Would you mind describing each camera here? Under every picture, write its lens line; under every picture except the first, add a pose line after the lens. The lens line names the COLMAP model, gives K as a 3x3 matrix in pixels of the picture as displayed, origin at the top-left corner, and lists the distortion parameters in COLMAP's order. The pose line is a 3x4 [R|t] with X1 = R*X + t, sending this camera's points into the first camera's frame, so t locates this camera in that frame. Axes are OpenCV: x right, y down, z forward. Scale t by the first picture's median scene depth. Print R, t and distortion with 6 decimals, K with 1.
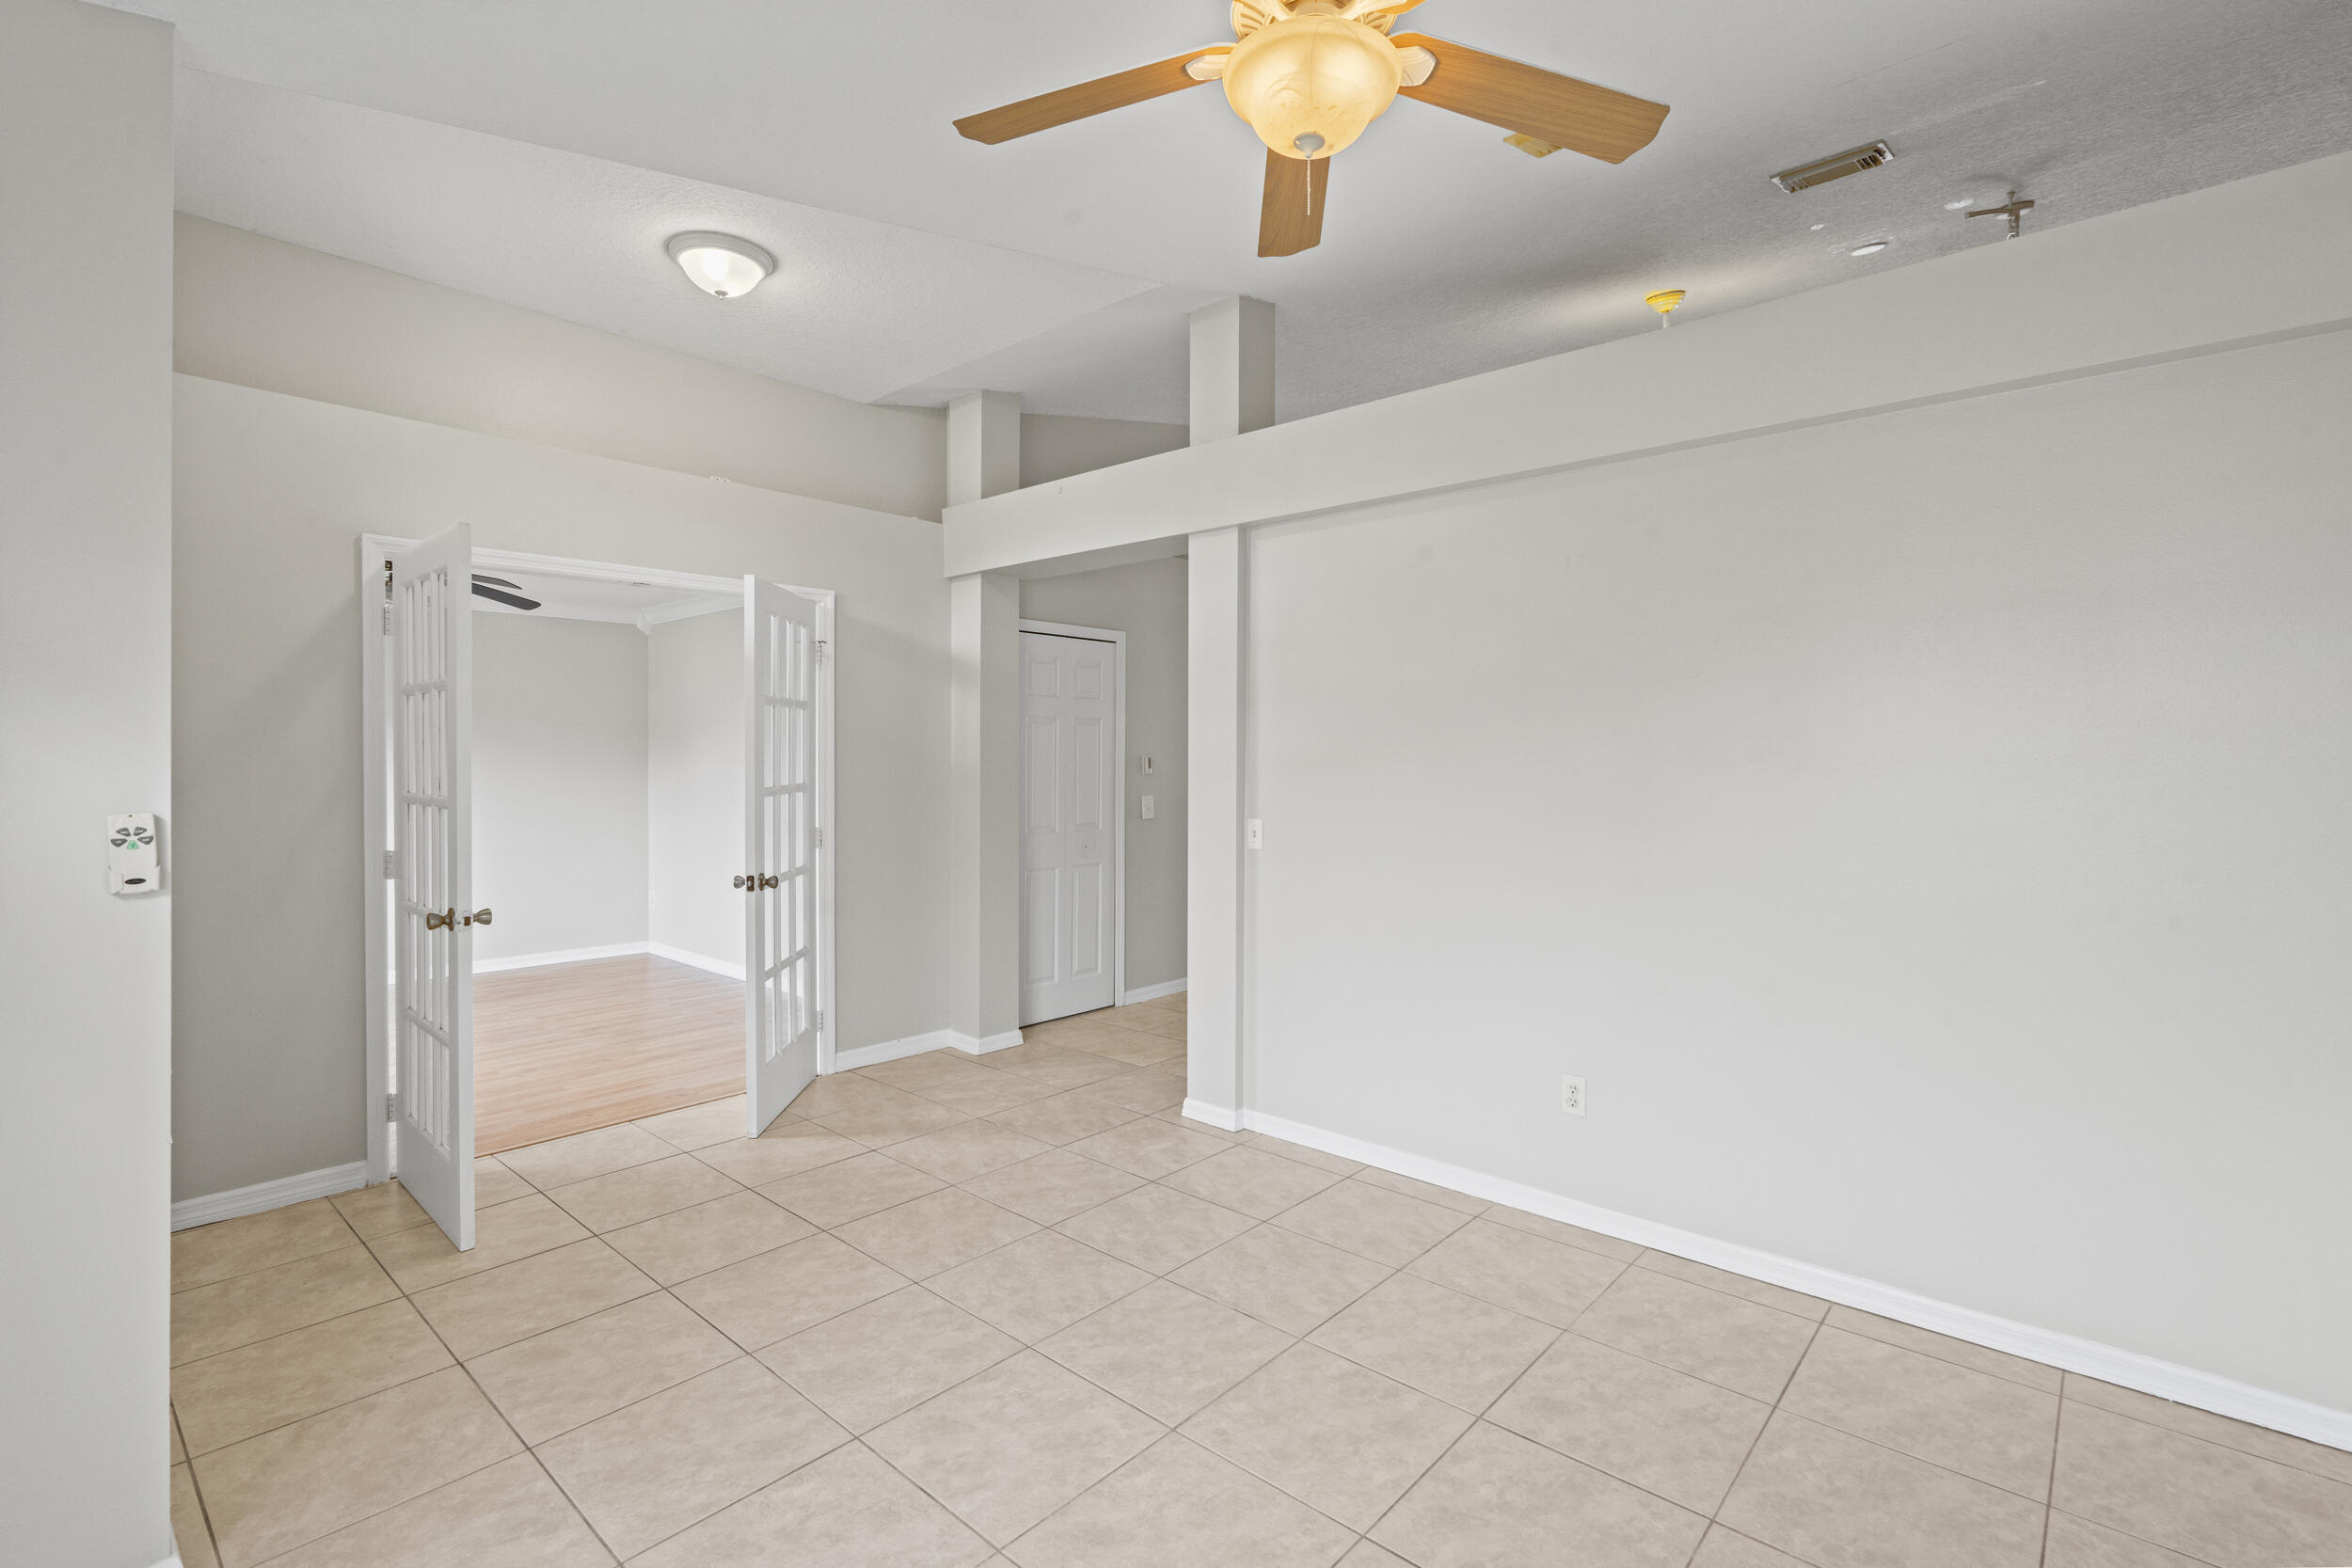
lens RADIAL K [[1071.1, 0, 1179.4], [0, 1071.1, 774.5], [0, 0, 1]] dist [-0.004405, 0.001840]
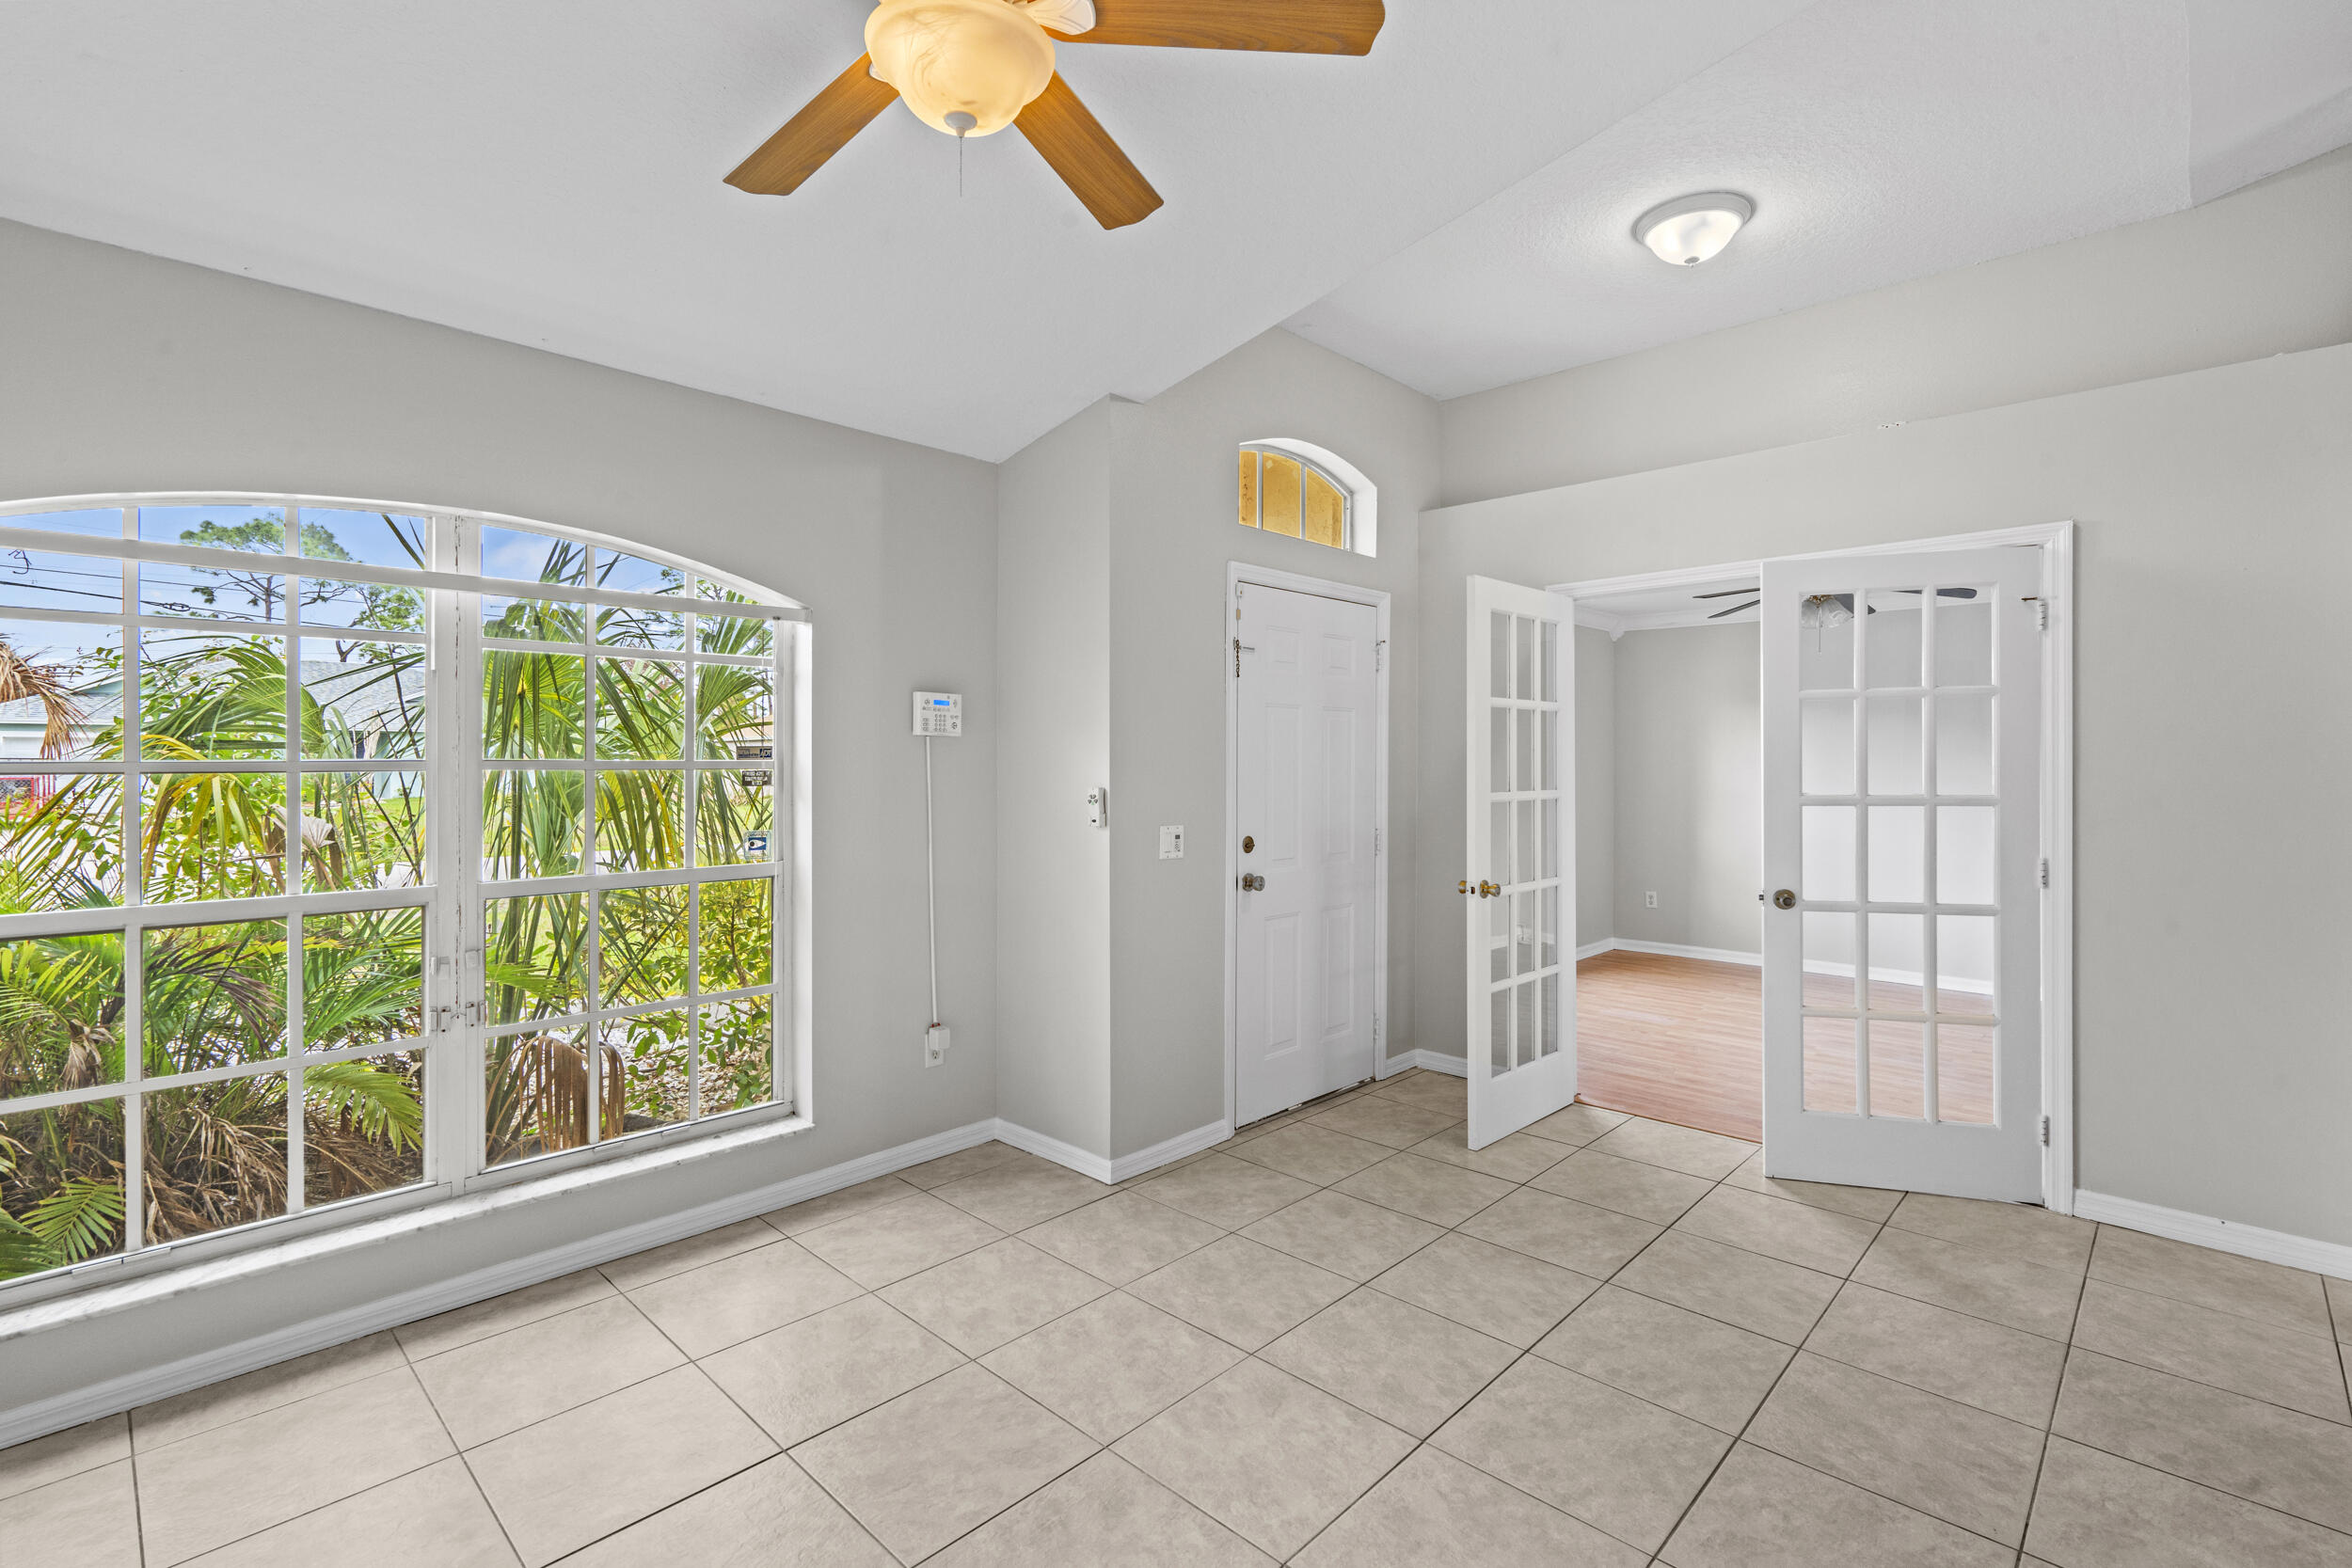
lens RADIAL K [[1071.1, 0, 1179.6], [0, 1071.1, 771.9], [0, 0, 1]] dist [-0.004405, 0.001840]
pose [[-0.038344, 0.007645, -0.999235, 0.605614], [-0.015972, 0.999838, 0.008263, -0.007194], [0.999137, 0.016277, -0.038215, 0.691689]]
